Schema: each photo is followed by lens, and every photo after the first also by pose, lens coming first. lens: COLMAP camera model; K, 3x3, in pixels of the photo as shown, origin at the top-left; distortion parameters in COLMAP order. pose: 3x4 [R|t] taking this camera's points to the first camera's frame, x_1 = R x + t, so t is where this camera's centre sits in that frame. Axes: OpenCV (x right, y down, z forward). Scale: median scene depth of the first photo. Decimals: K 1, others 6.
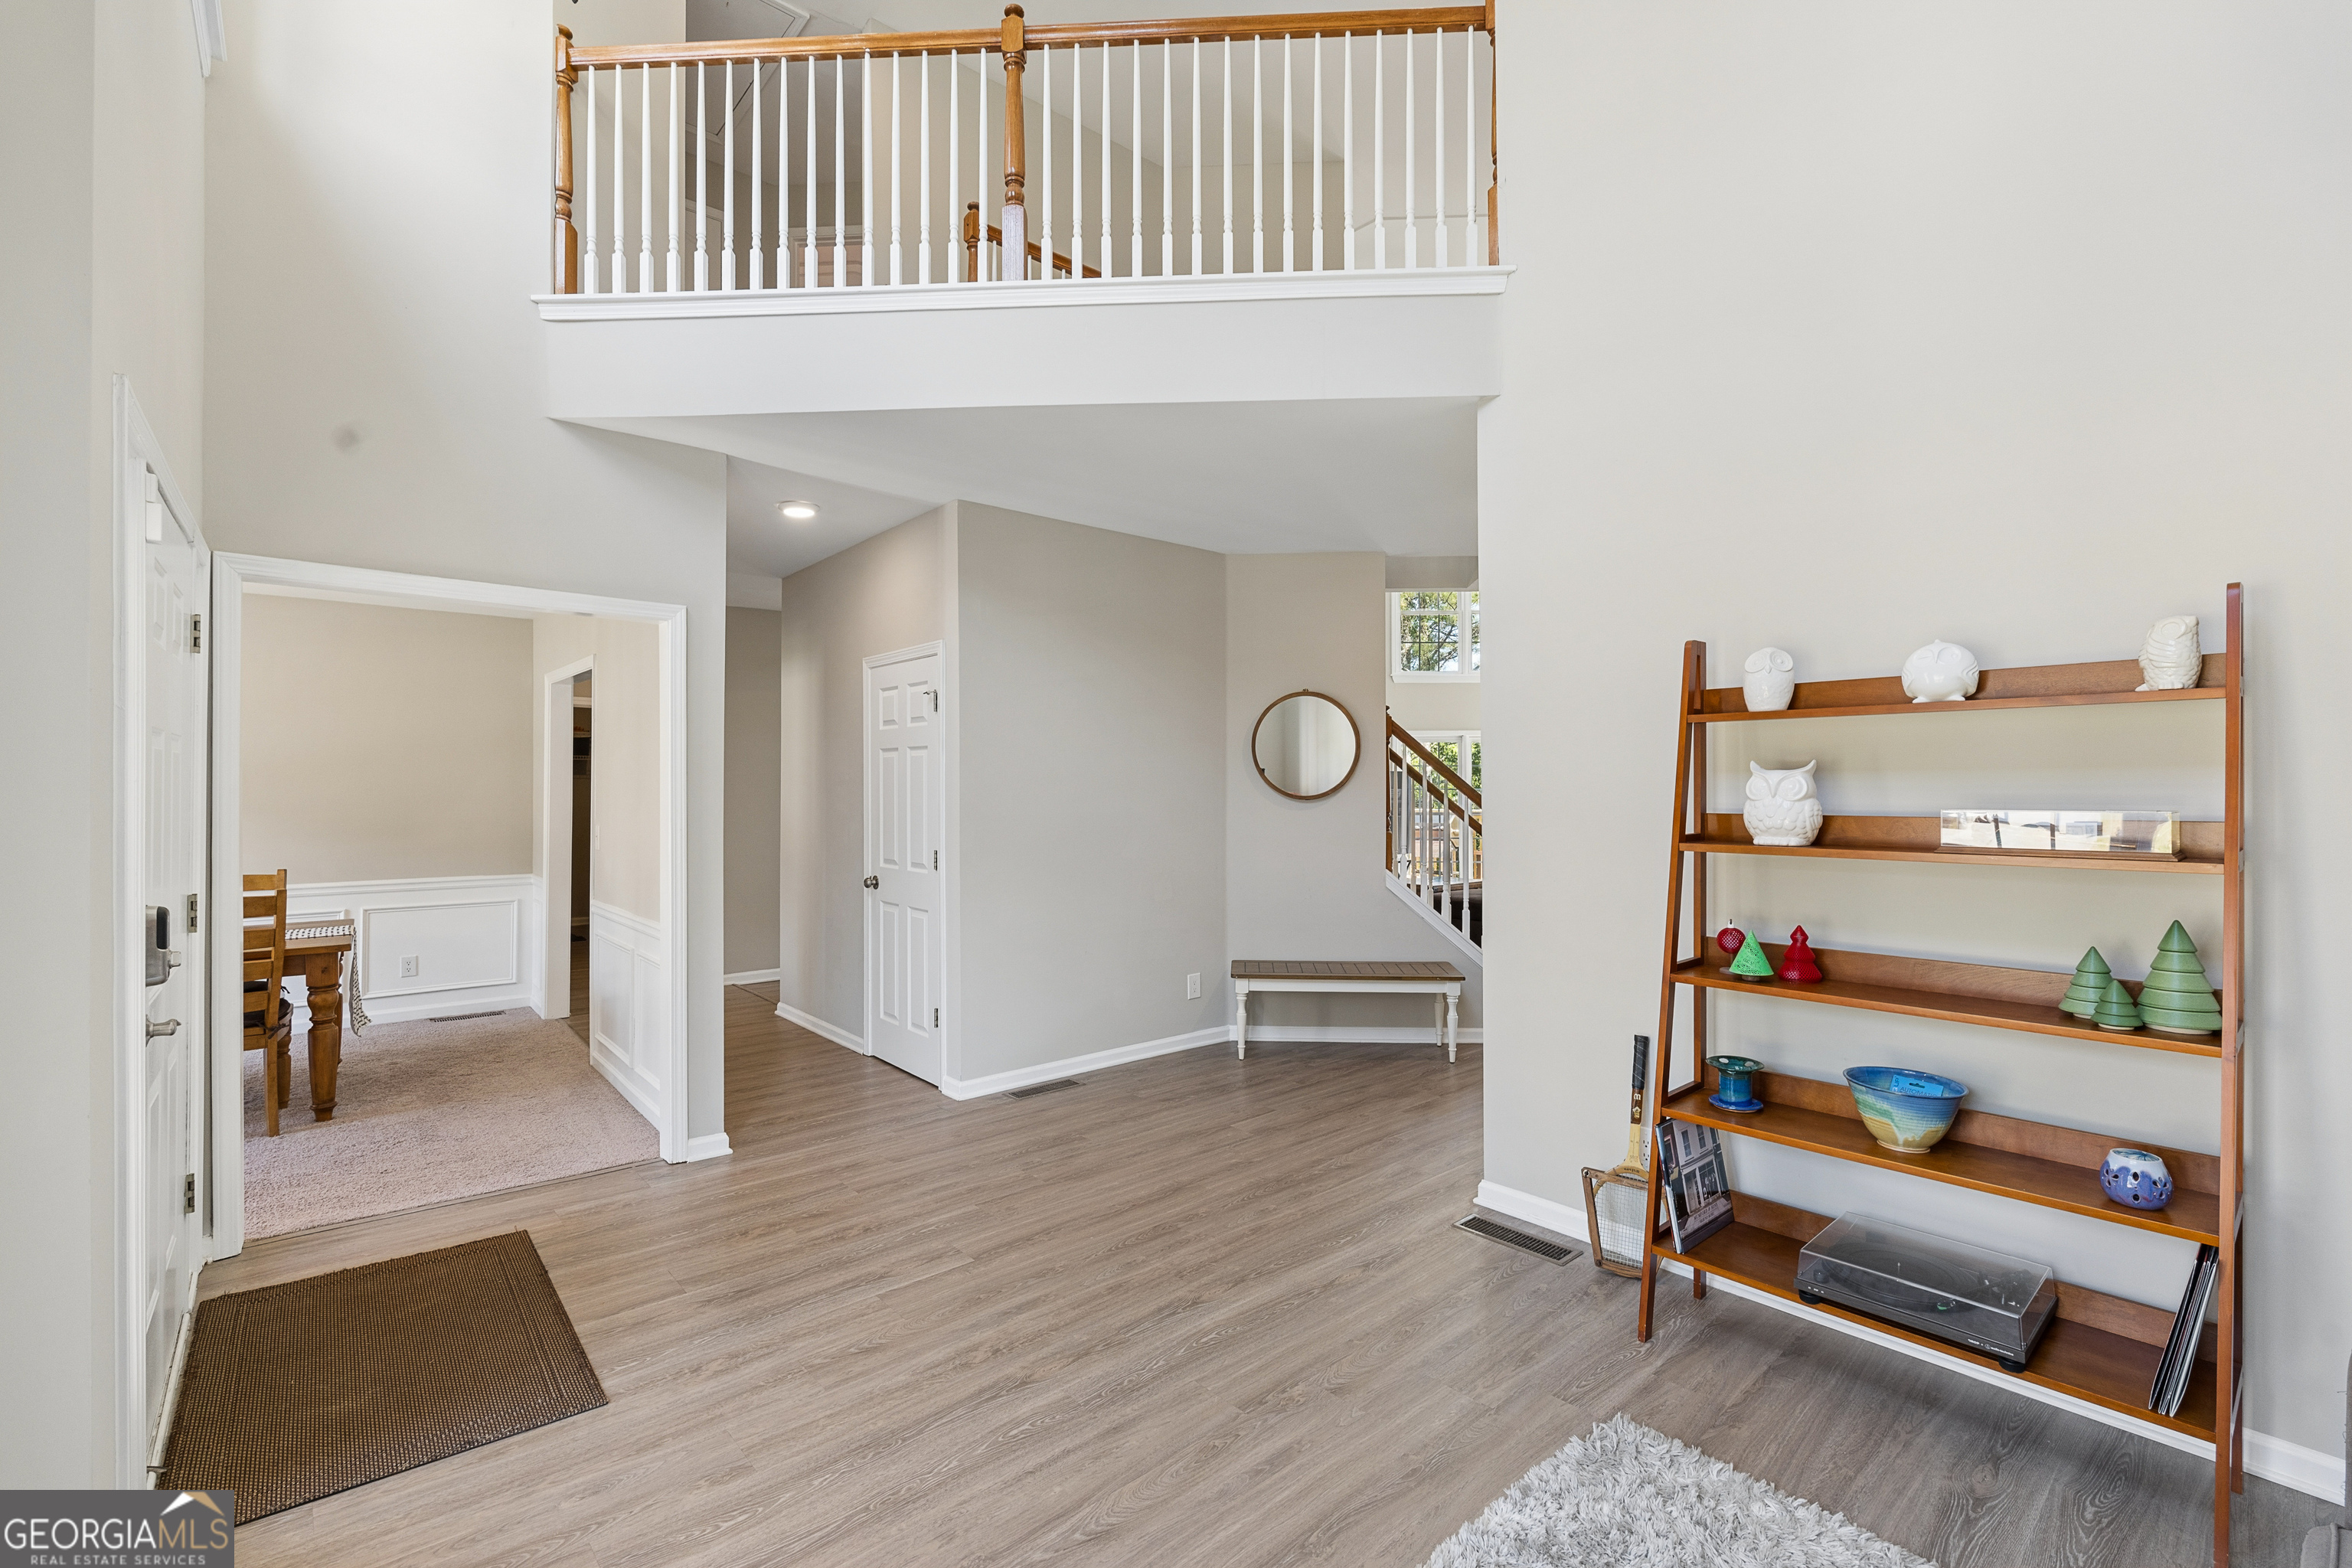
lens RADIAL K [[1021.9, 0, 1186.8], [0, 1021.9, 788.2], [0, 0, 1]] dist [-0.007772, 0.000909]
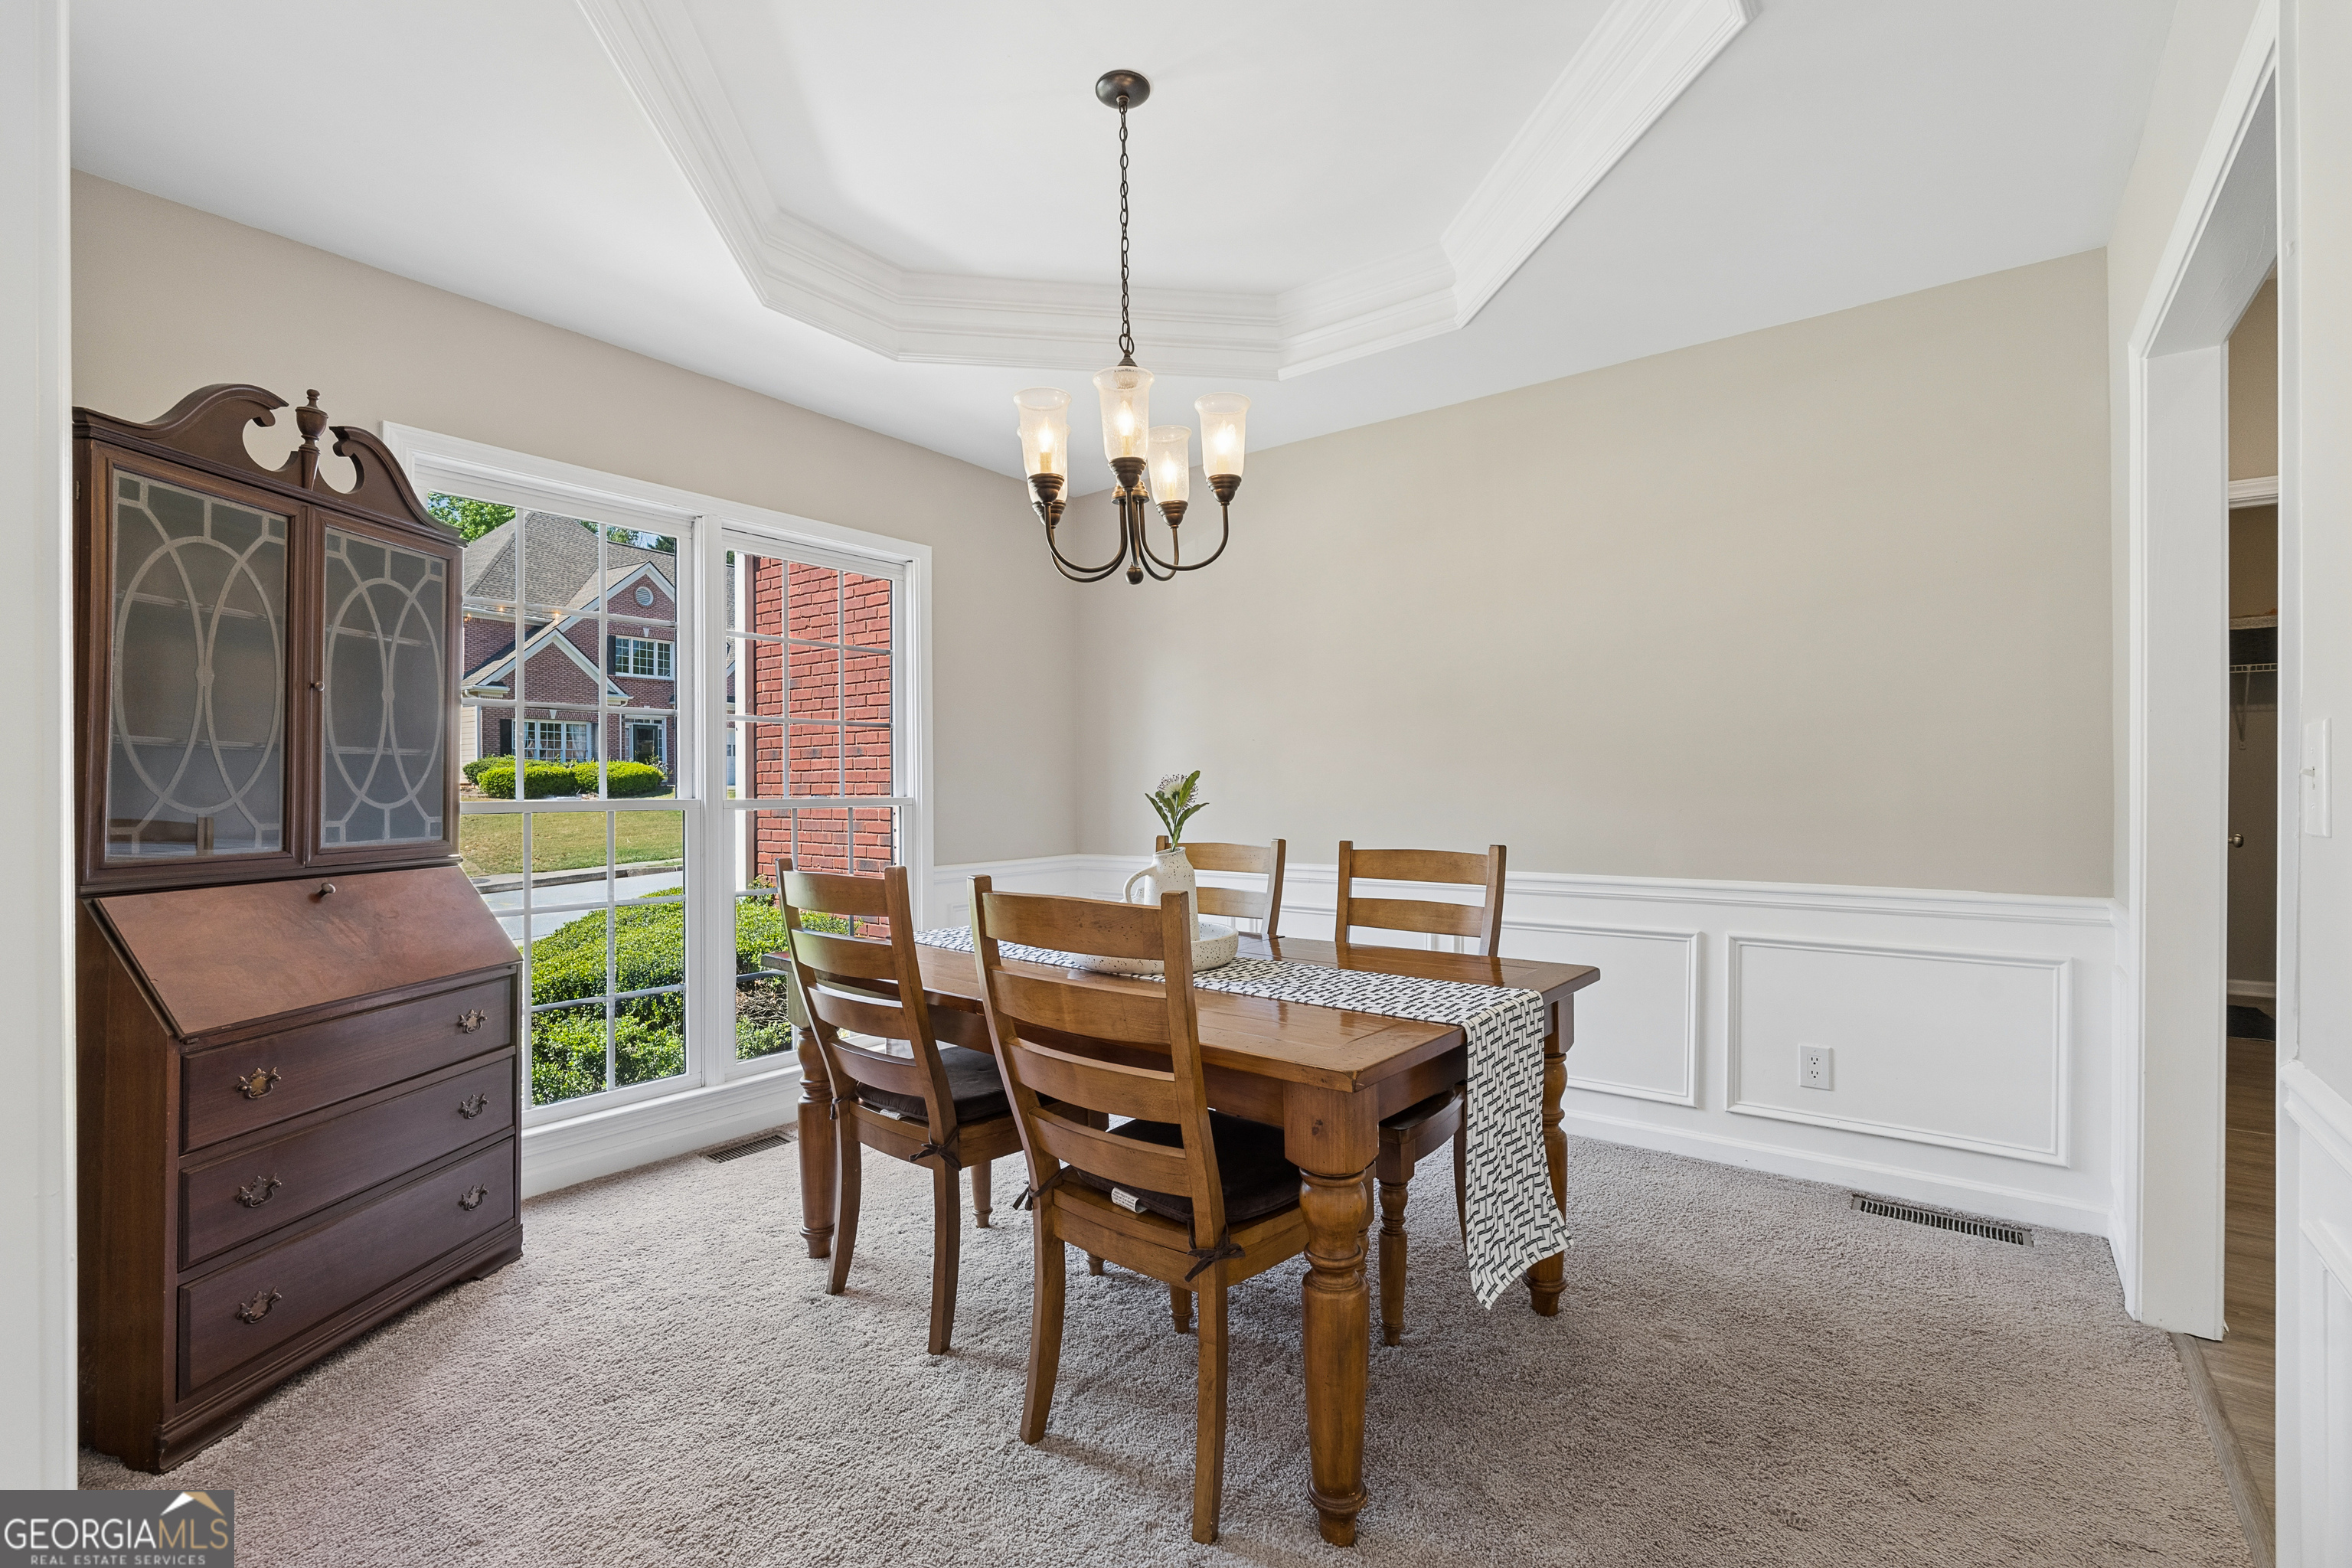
lens RADIAL K [[1021.9, 0, 1181.2], [0, 1021.9, 781.5], [0, 0, 1]] dist [-0.007772, 0.000909]
pose [[0.223415, -0.003752, -0.974716, -0.759534], [0.009367, 0.999955, -0.001702, 0.080061], [0.974678, -0.008750, 0.223440, 1.263775]]
